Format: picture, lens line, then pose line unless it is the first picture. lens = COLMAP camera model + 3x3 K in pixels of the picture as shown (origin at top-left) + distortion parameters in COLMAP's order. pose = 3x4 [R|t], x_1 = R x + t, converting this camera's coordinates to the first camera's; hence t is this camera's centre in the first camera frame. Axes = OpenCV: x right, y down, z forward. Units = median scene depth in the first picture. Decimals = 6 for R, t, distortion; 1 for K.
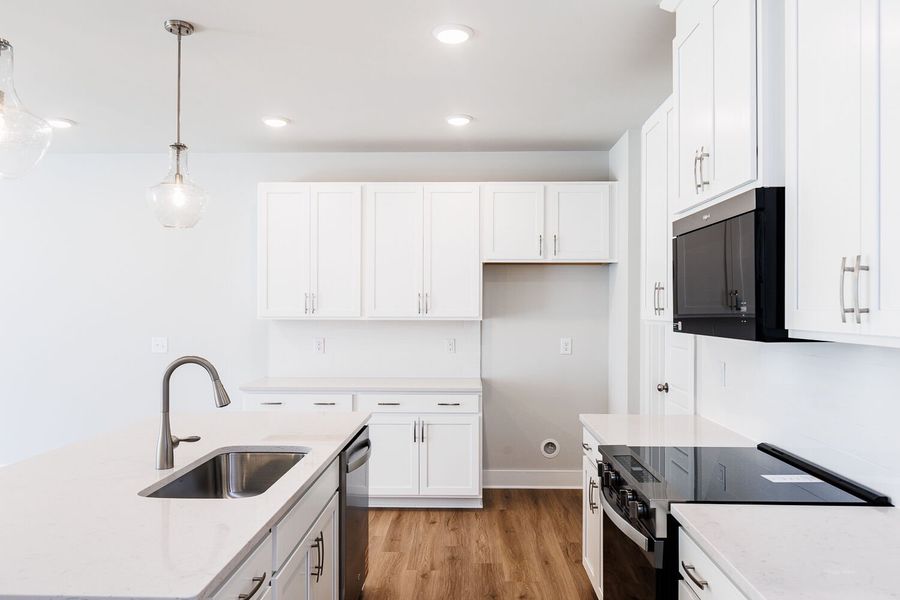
lens RADIAL K [[634.3, 0, 448.7], [0, 634.3, 304.0], [0, 0, 1]] dist [-0.006716, -0.005411]
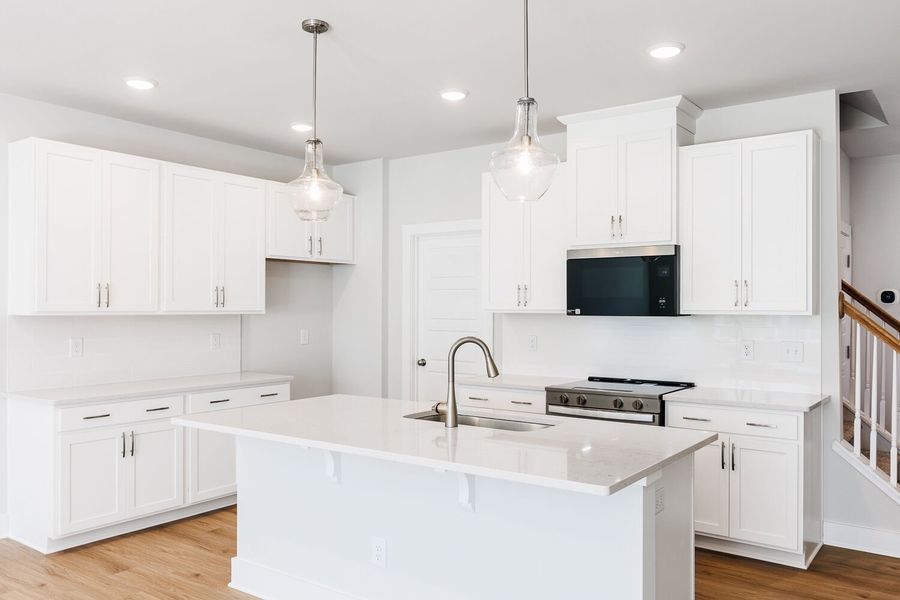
lens RADIAL K [[717.2, 0, 450.1], [0, 717.2, 305.0], [0, 0, 1]] dist [0.008052, -0.004797]
pose [[0.559781, 0.001116, 0.828640, -0.799866], [-0.005305, 0.999983, 0.002236, 0.007790], [-0.828624, -0.005647, 0.559778, 0.107432]]
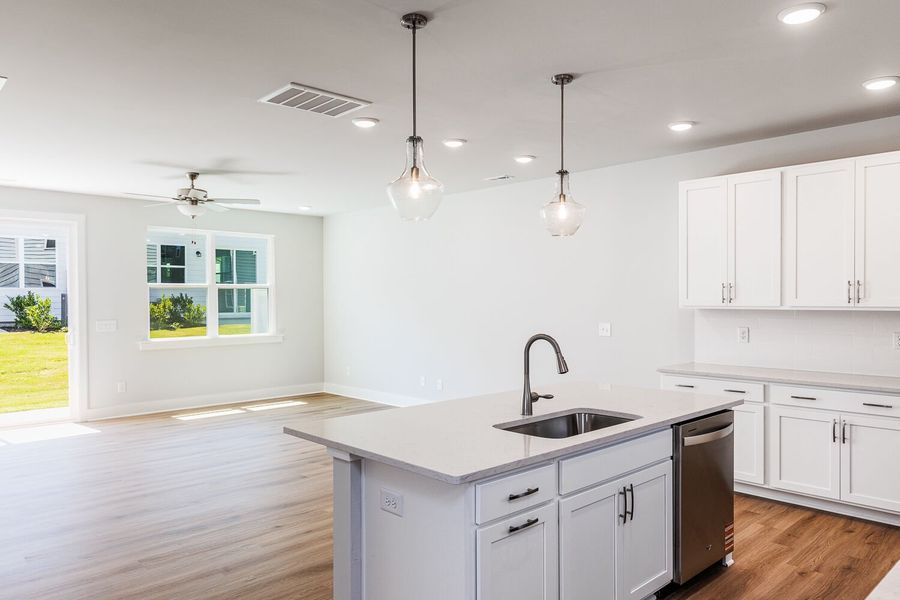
lens RADIAL K [[623.9, 0, 447.1], [0, 623.9, 303.5], [0, 0, 1]] dist [-0.002246, -0.003799]
pose [[0.703658, 0.000968, -0.710538, 0.194214], [0.010063, 0.999885, 0.011329, -0.000302], [0.710467, -0.015122, 0.703568, -0.038050]]
